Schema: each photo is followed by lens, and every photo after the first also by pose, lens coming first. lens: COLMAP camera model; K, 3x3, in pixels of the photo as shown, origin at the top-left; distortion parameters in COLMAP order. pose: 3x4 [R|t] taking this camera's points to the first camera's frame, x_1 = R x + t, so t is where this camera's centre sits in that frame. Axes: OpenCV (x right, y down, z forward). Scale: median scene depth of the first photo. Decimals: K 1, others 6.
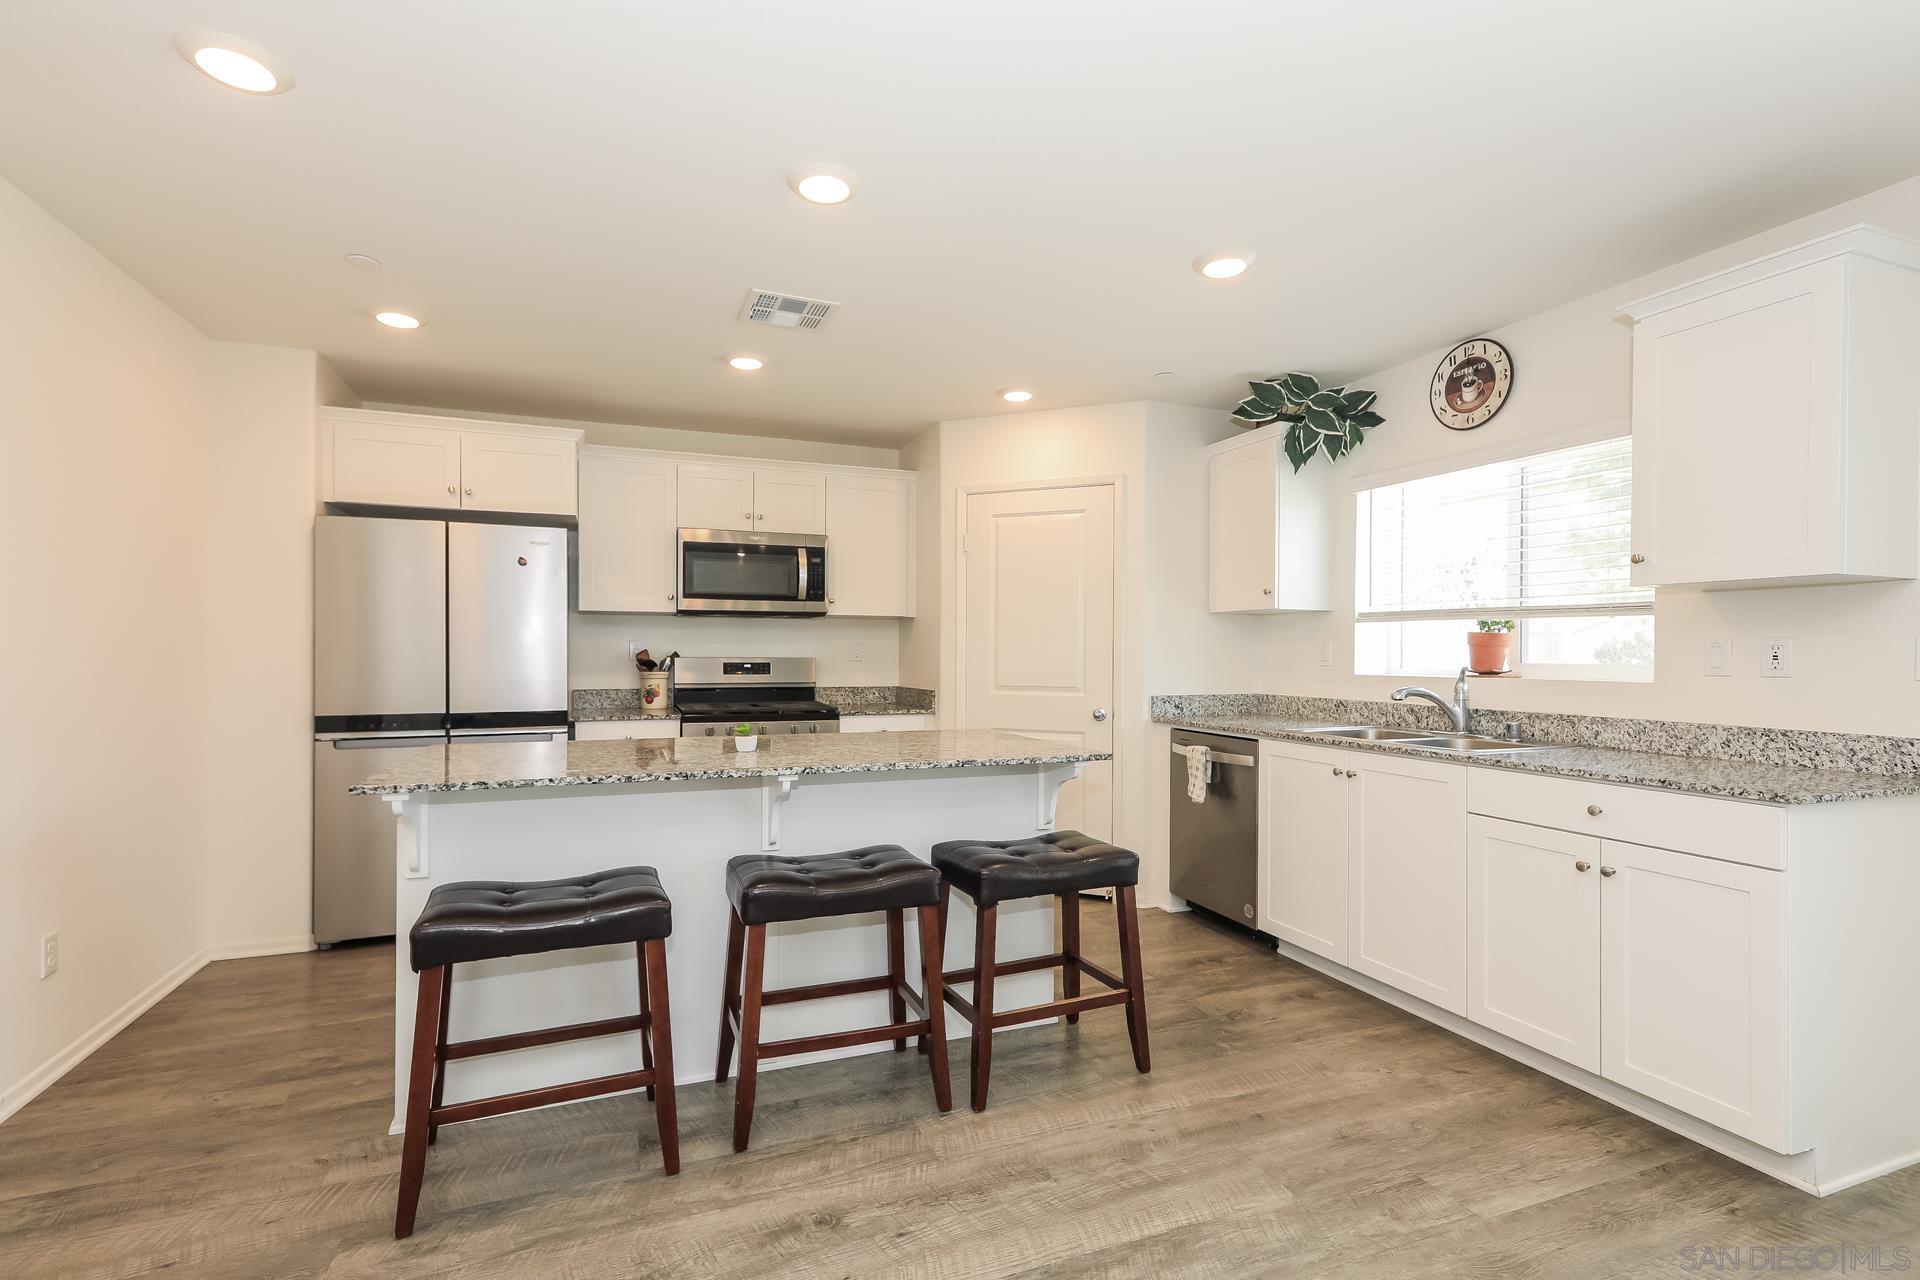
lens RADIAL K [[877.7, 0, 960.0], [0, 877.7, 640.0], [0, 0, 1]] dist [0.008497, 0.000344]
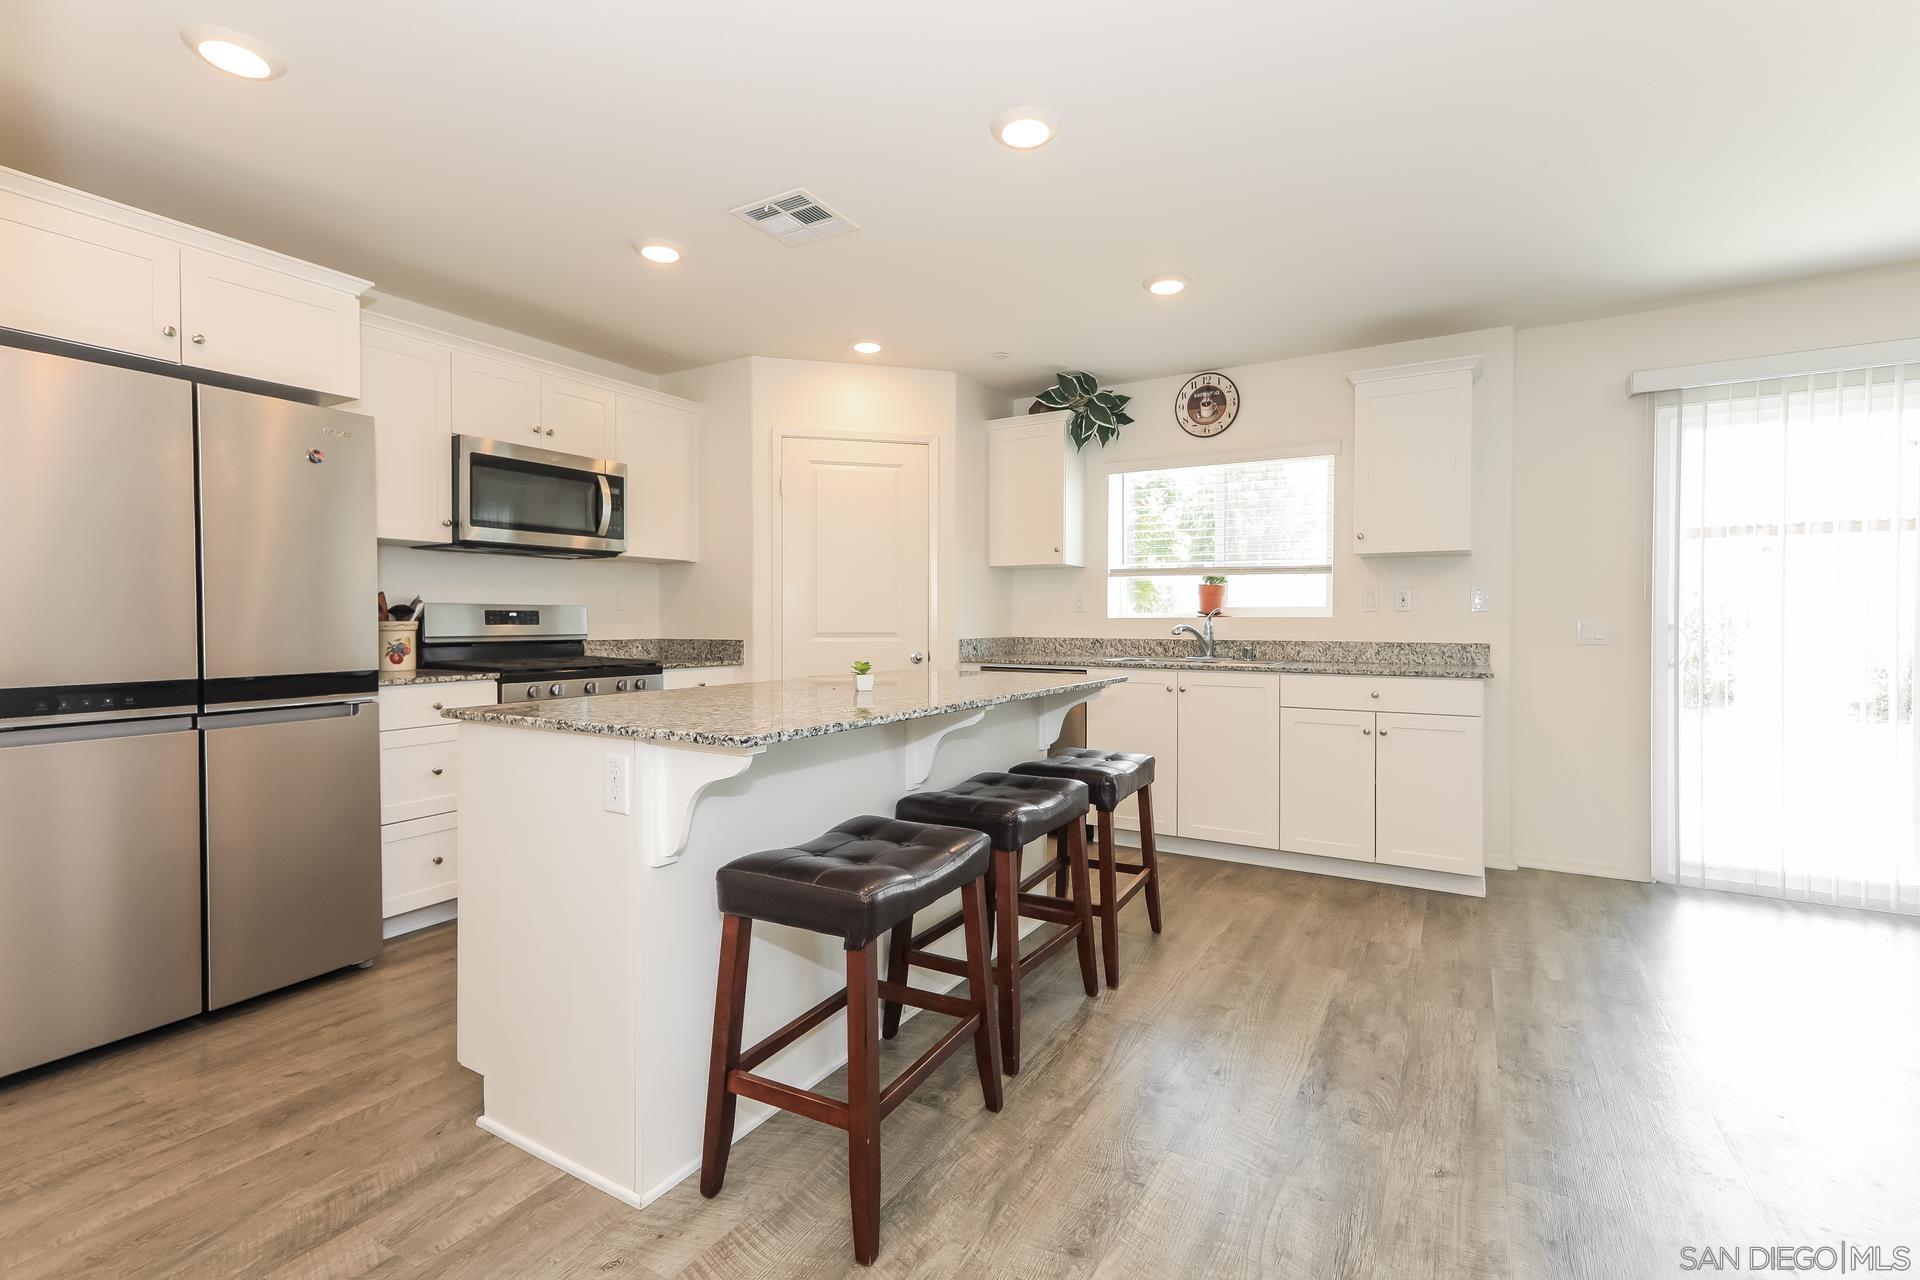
lens RADIAL K [[874.2, 0, 957.6], [0, 874.2, 612.8], [0, 0, 1]] dist [0.008462, 0.000380]
pose [[0.788882, 0.000326, 0.614544, -0.557755], [-0.005136, 0.999968, 0.006062, 0.028277], [-0.614523, -0.007938, 0.788859, 0.154136]]
